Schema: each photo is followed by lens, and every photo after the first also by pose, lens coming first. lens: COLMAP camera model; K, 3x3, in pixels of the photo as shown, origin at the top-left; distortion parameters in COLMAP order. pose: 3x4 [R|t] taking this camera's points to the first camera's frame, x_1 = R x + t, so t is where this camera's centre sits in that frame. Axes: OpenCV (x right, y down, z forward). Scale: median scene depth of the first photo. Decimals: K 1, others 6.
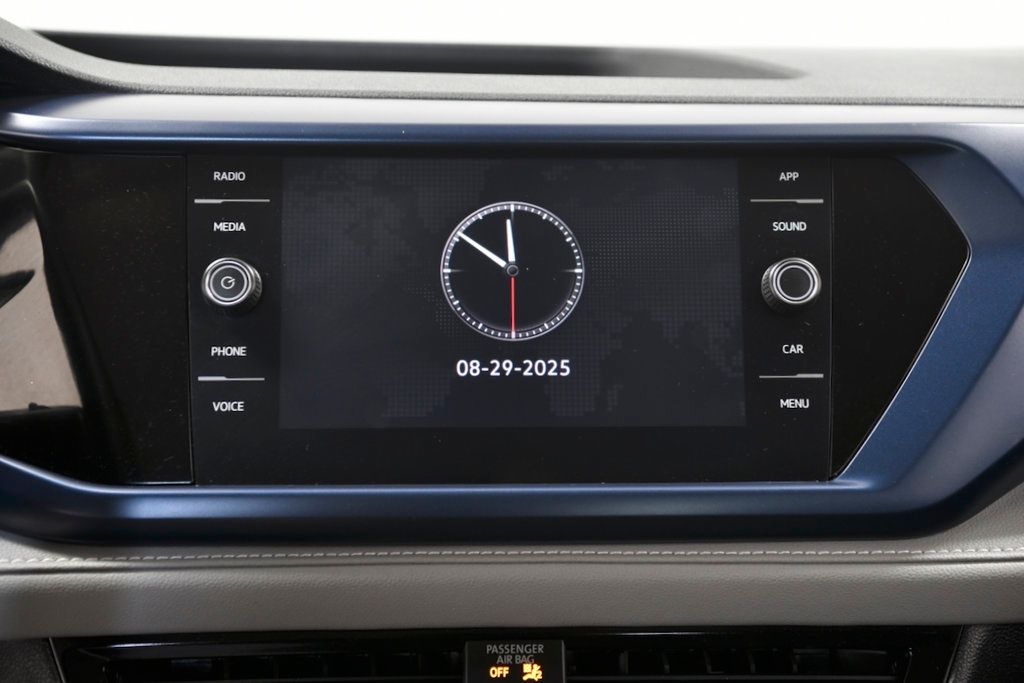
lens RADIAL K [[1275.4, 0, 512.0], [0, 1275.4, 341.5], [0, 0, 1]] dist [0.100330, 0.258640]
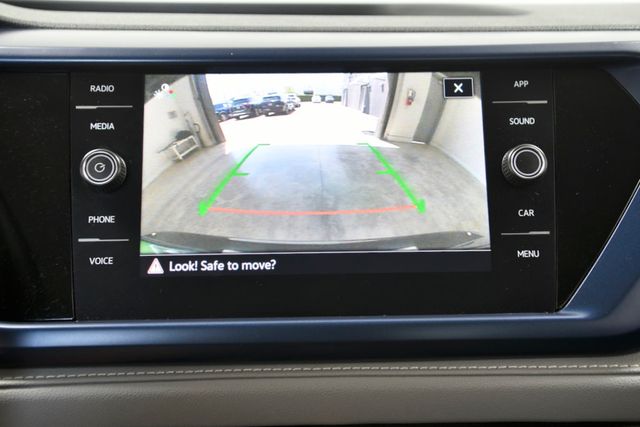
lens RADIAL K [[797.1, 0, 320.0], [0, 797.1, 213.5], [0, 0, 1]] dist [0.100330, 0.258640]
pose [[0.999898, -0.011618, -0.008313, 0.012483], [0.011595, 0.999929, -0.002890, 0.006541], [0.008346, 0.002794, 0.999961, 0.167626]]
